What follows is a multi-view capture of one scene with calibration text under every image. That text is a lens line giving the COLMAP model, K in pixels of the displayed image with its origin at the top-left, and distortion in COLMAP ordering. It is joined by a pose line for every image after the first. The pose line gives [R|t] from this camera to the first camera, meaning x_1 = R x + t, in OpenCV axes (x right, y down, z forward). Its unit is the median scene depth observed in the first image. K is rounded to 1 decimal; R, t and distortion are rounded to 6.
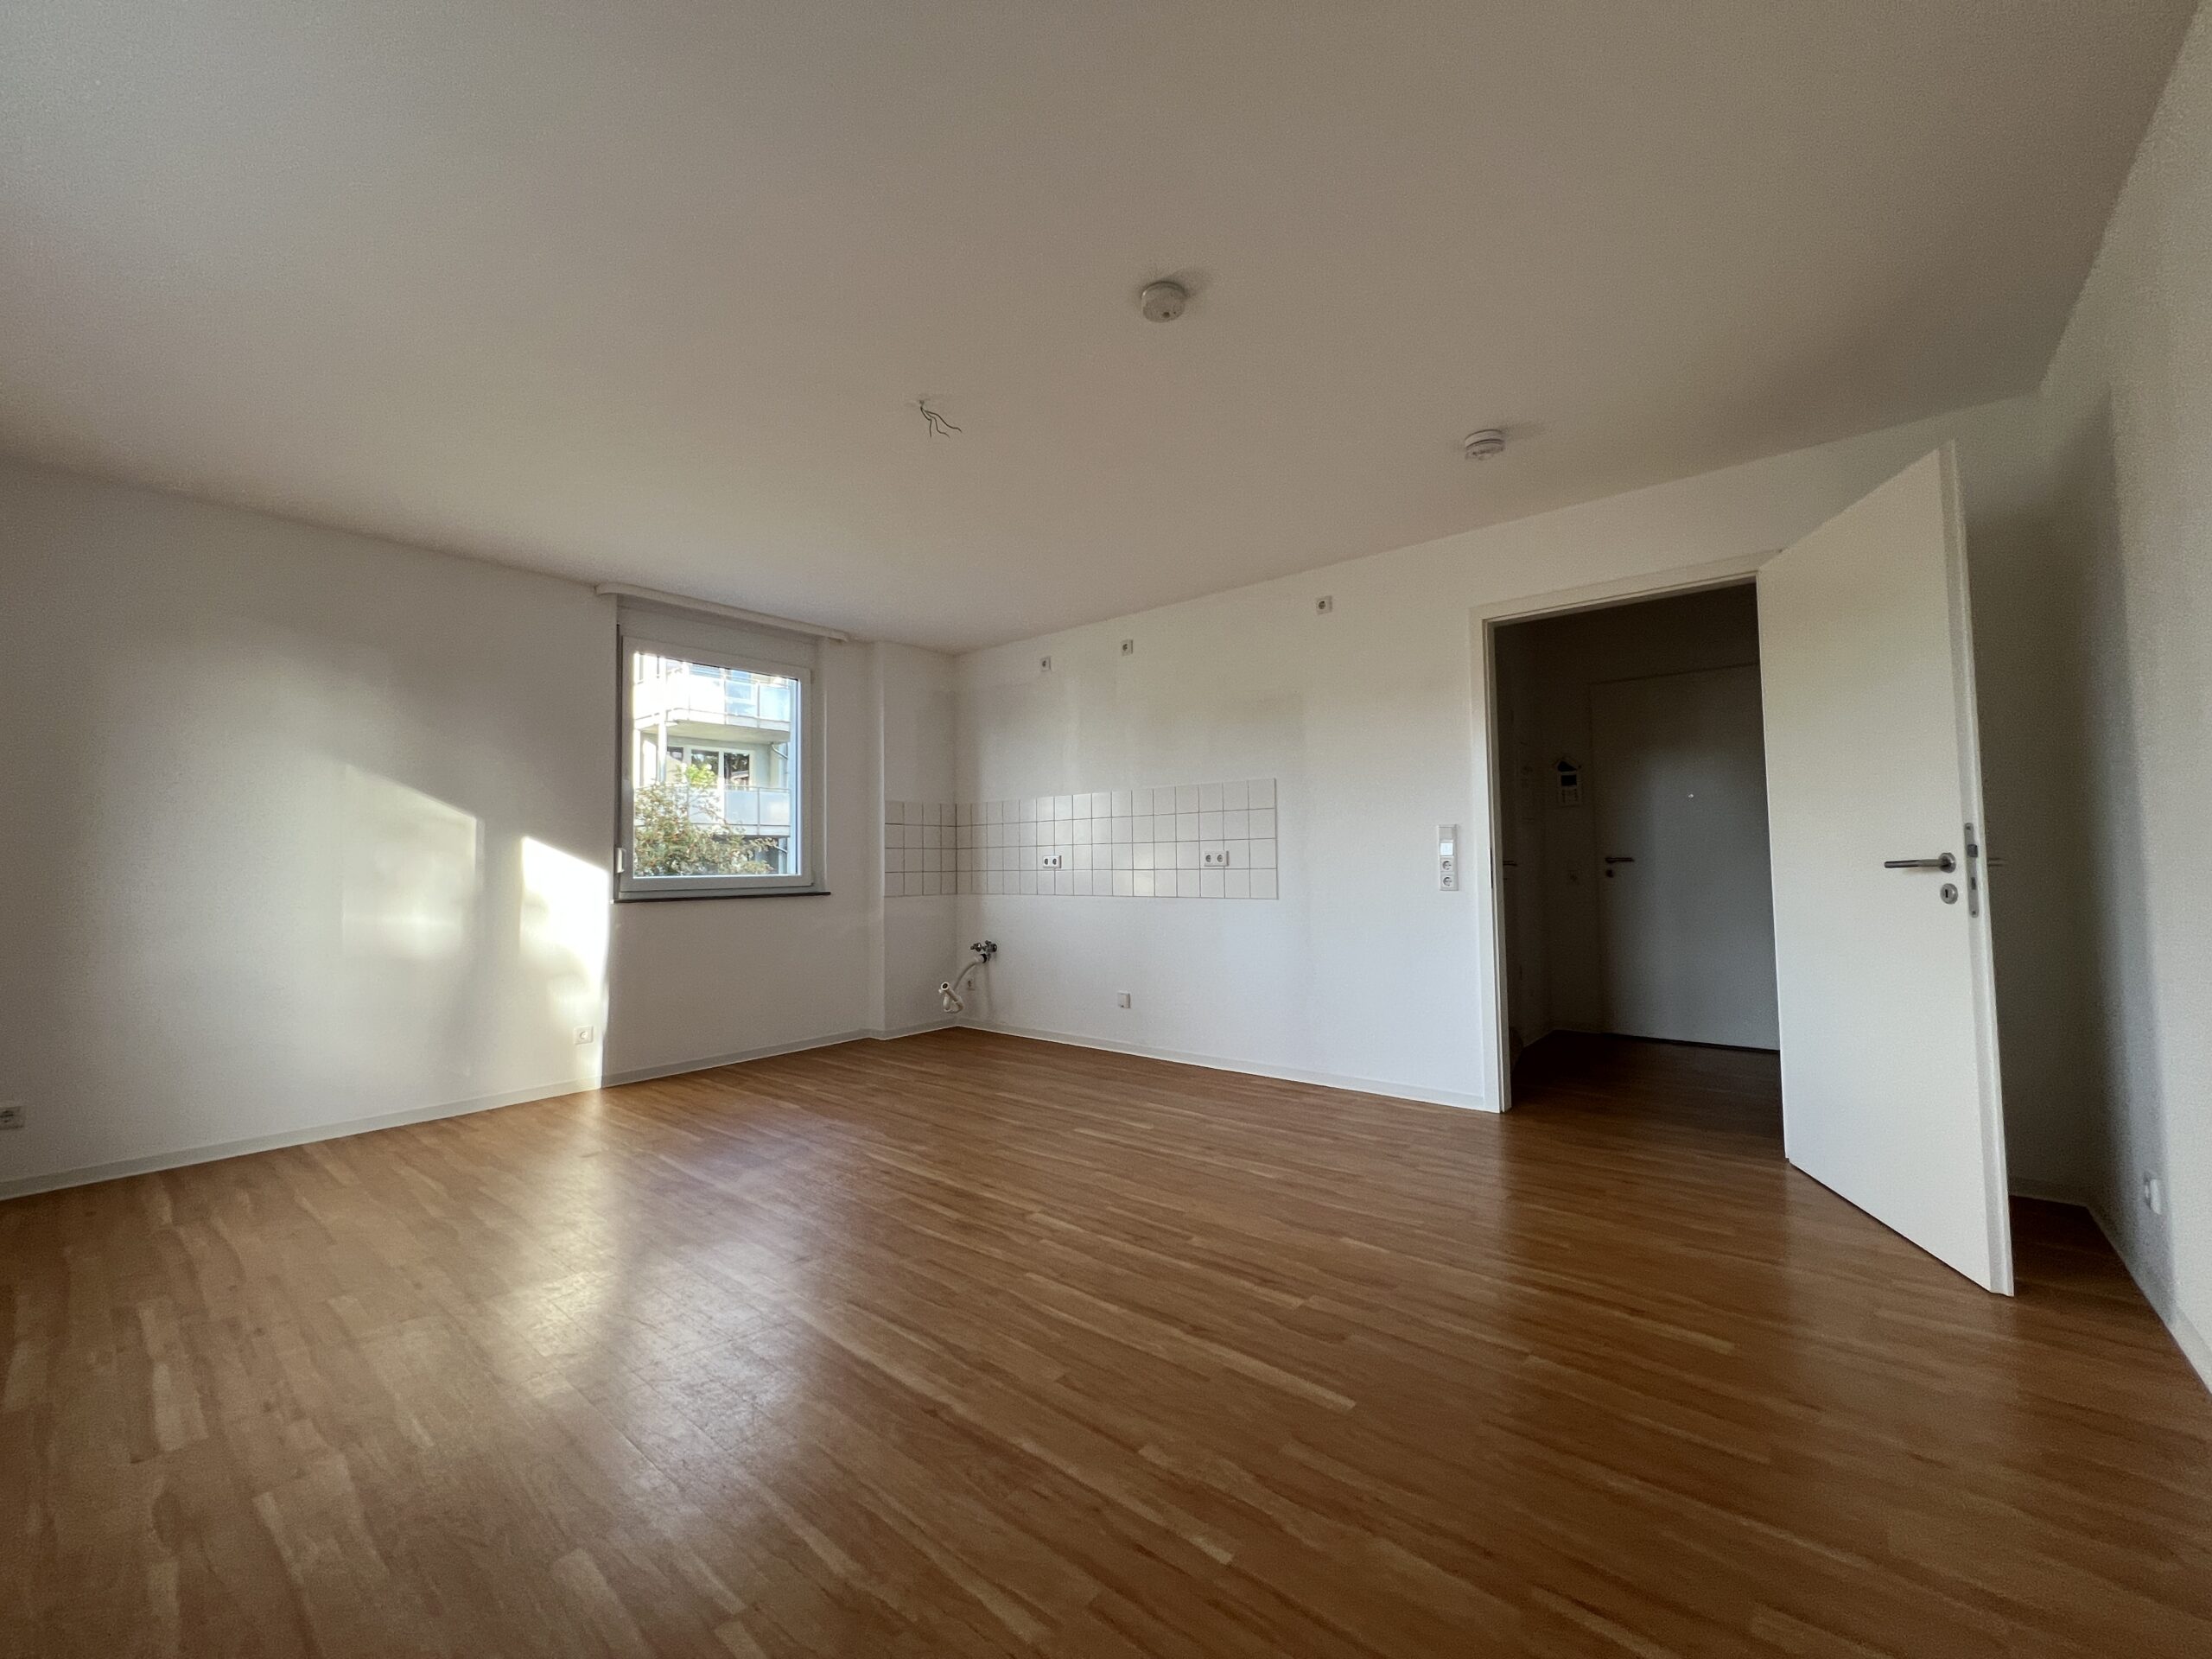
lens RADIAL K [[888.5, 0, 1100.9], [0, 888.5, 823.1], [0, 0, 1]] dist [-0.001200, 0.000793]
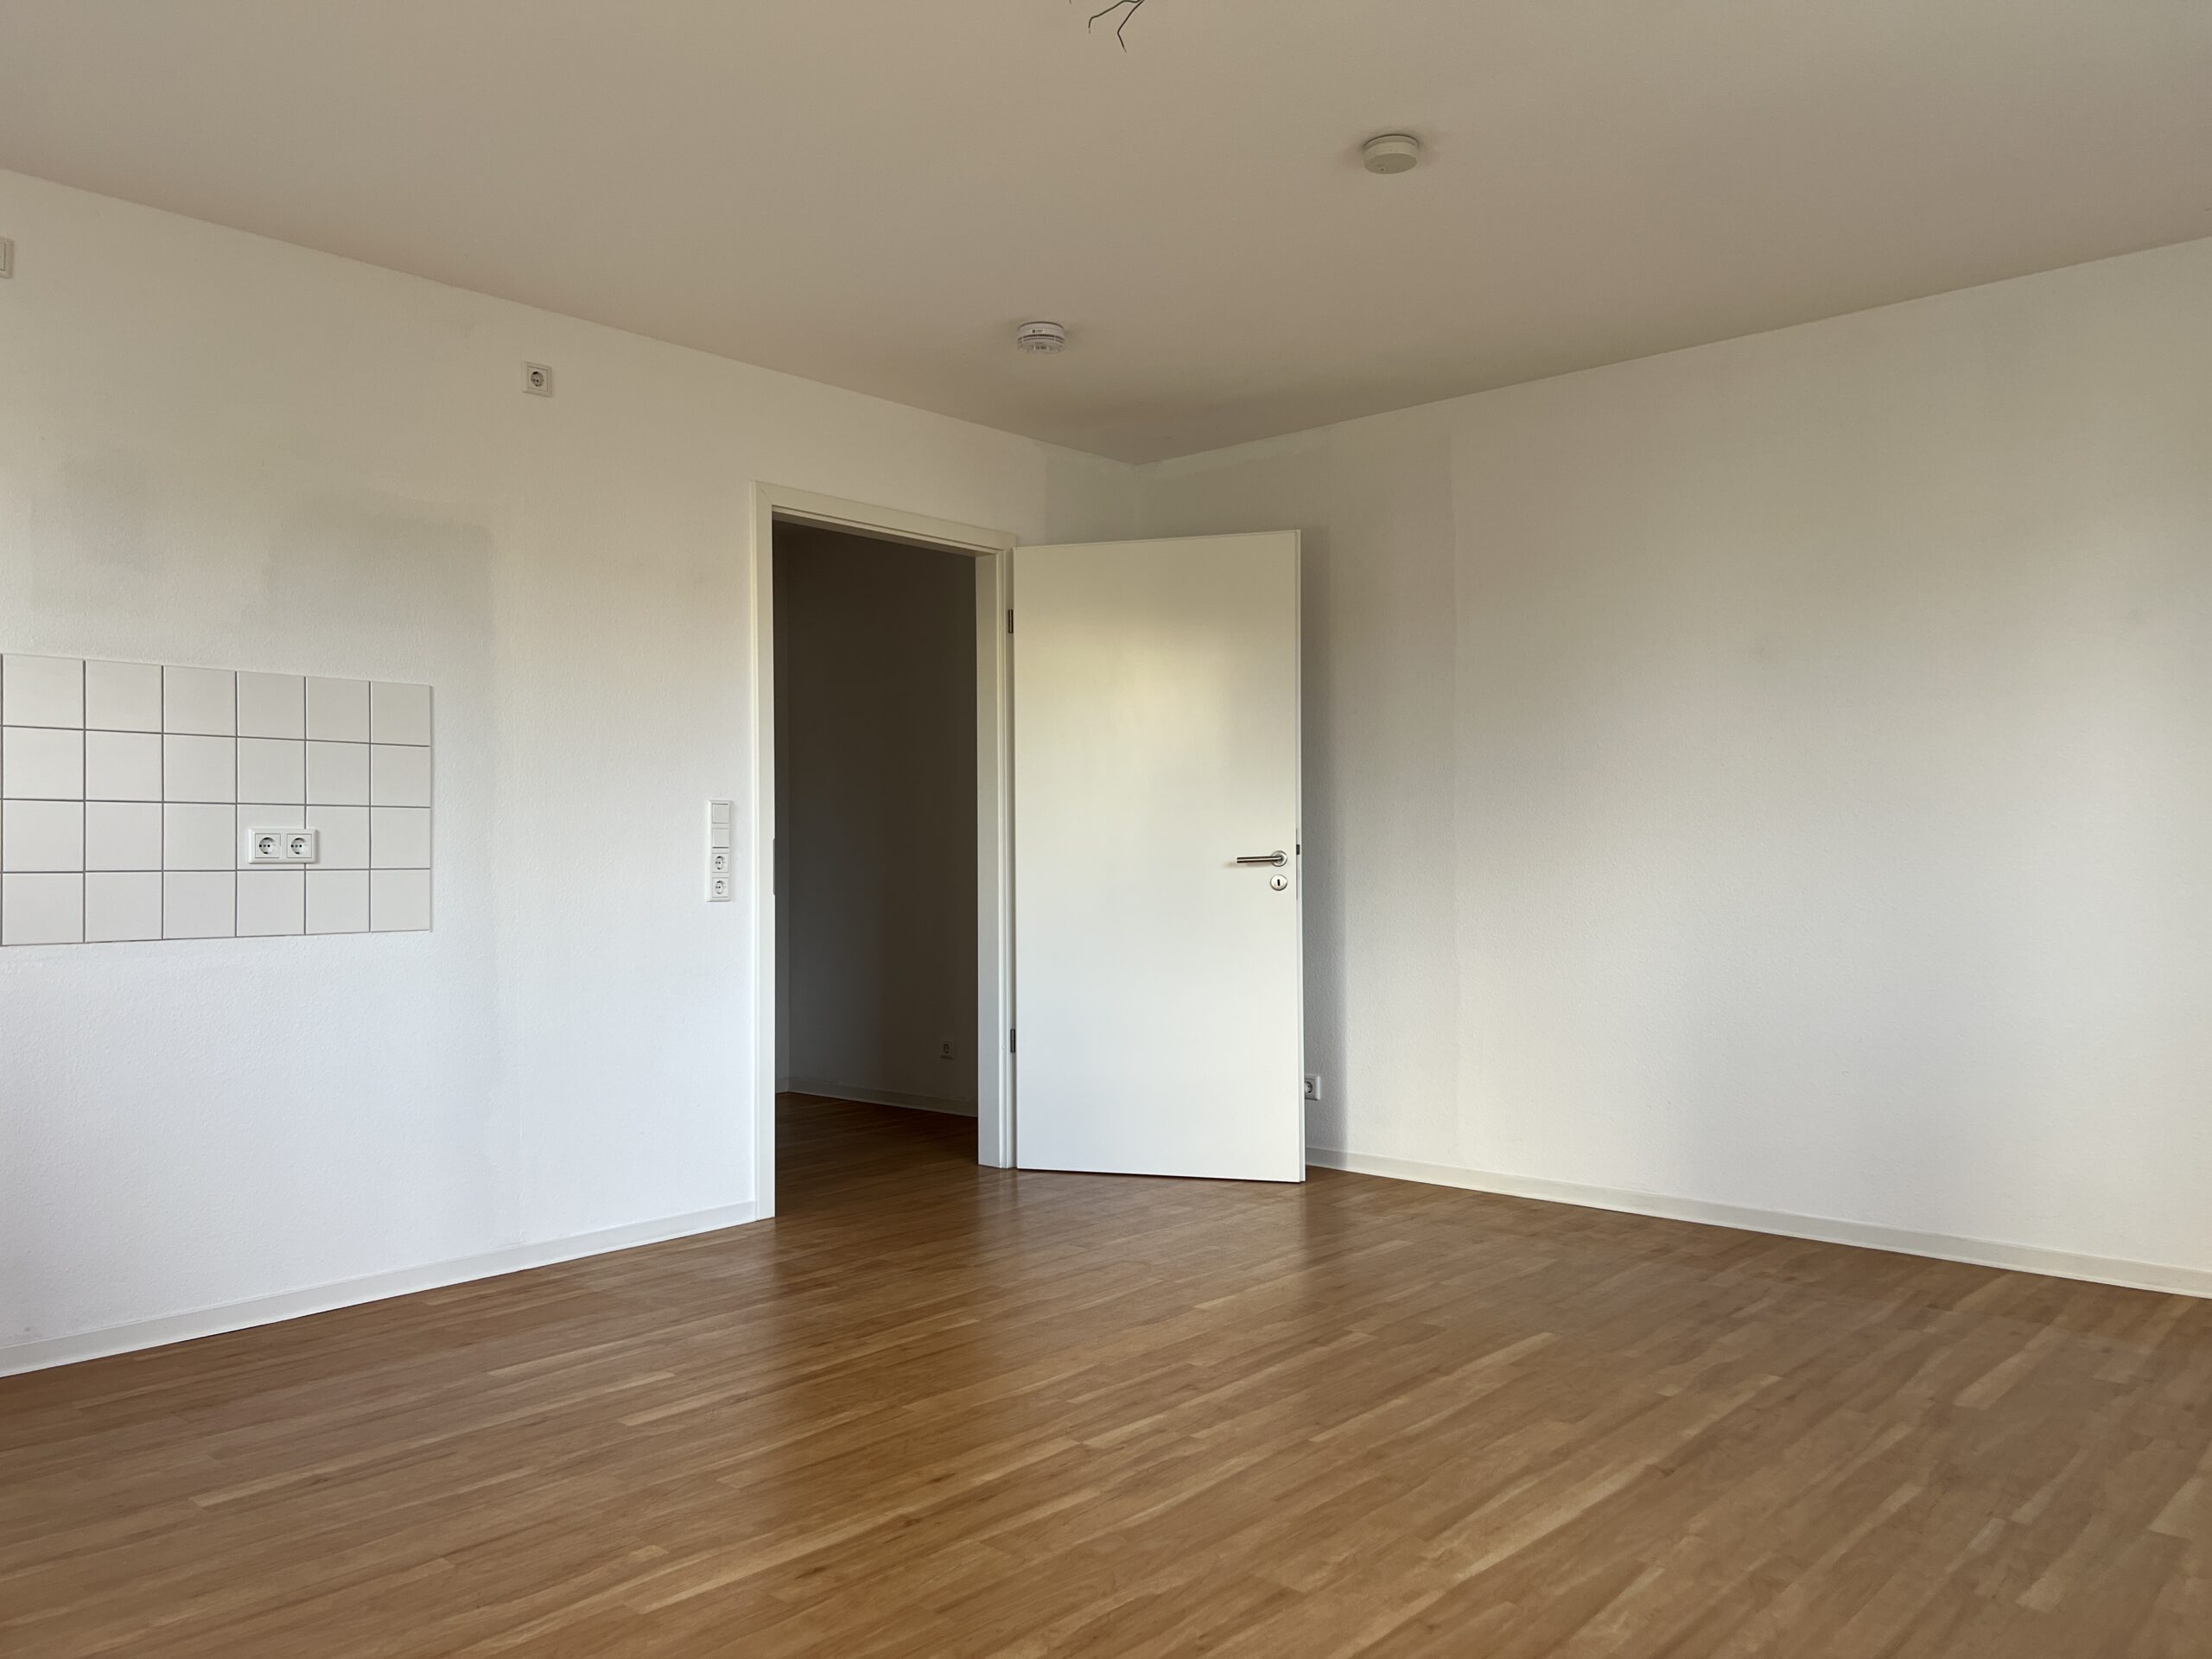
lens RADIAL K [[1679.7, 0, 1106.0], [0, 1679.7, 829.5], [0, 0, 1]] dist [0.021008, -0.003970]
pose [[0.025653, 0.029809, 0.999226, -1.083463], [-0.040241, 0.998776, -0.028763, 0.061563], [-0.998861, -0.039472, 0.026821, 0.884424]]
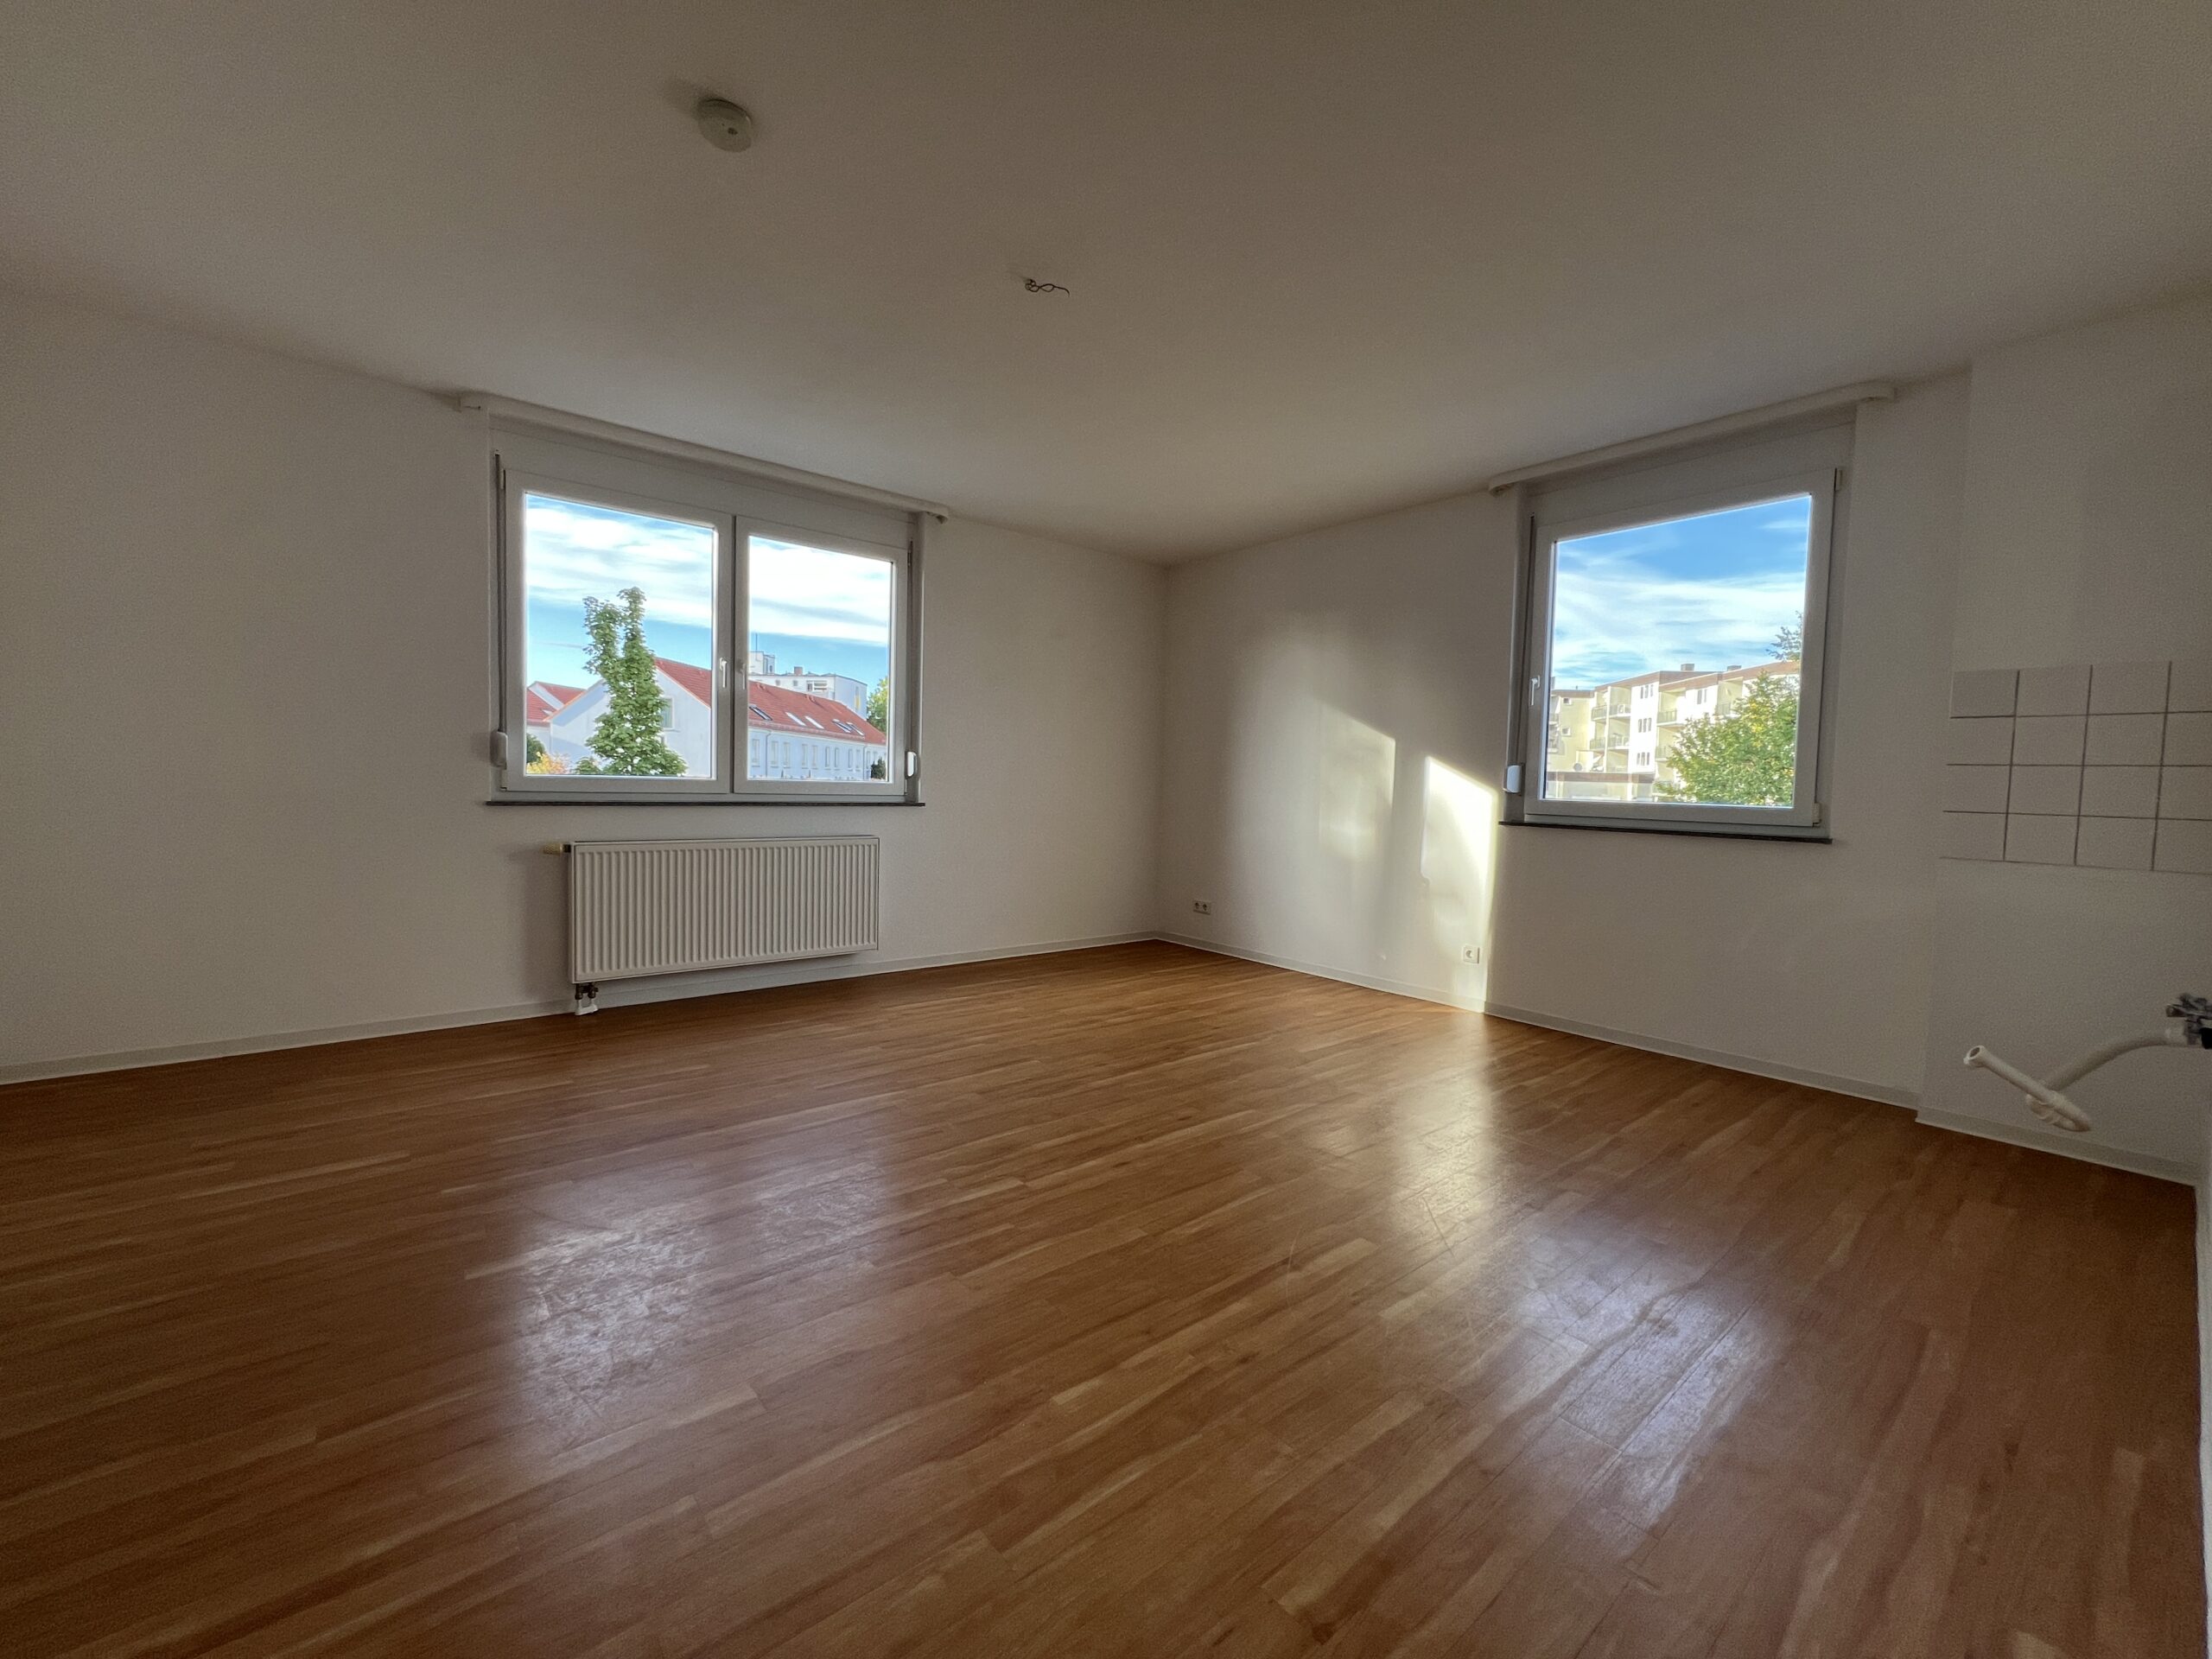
lens RADIAL K [[888.5, 0, 1100.9], [0, 888.5, 823.1], [0, 0, 1]] dist [-0.001200, 0.000793]
pose [[-0.181034, 0.054607, -0.981960, 0.667831], [0.020756, 0.998447, 0.051697, 0.045956], [0.983258, -0.011023, -0.181887, 1.122631]]
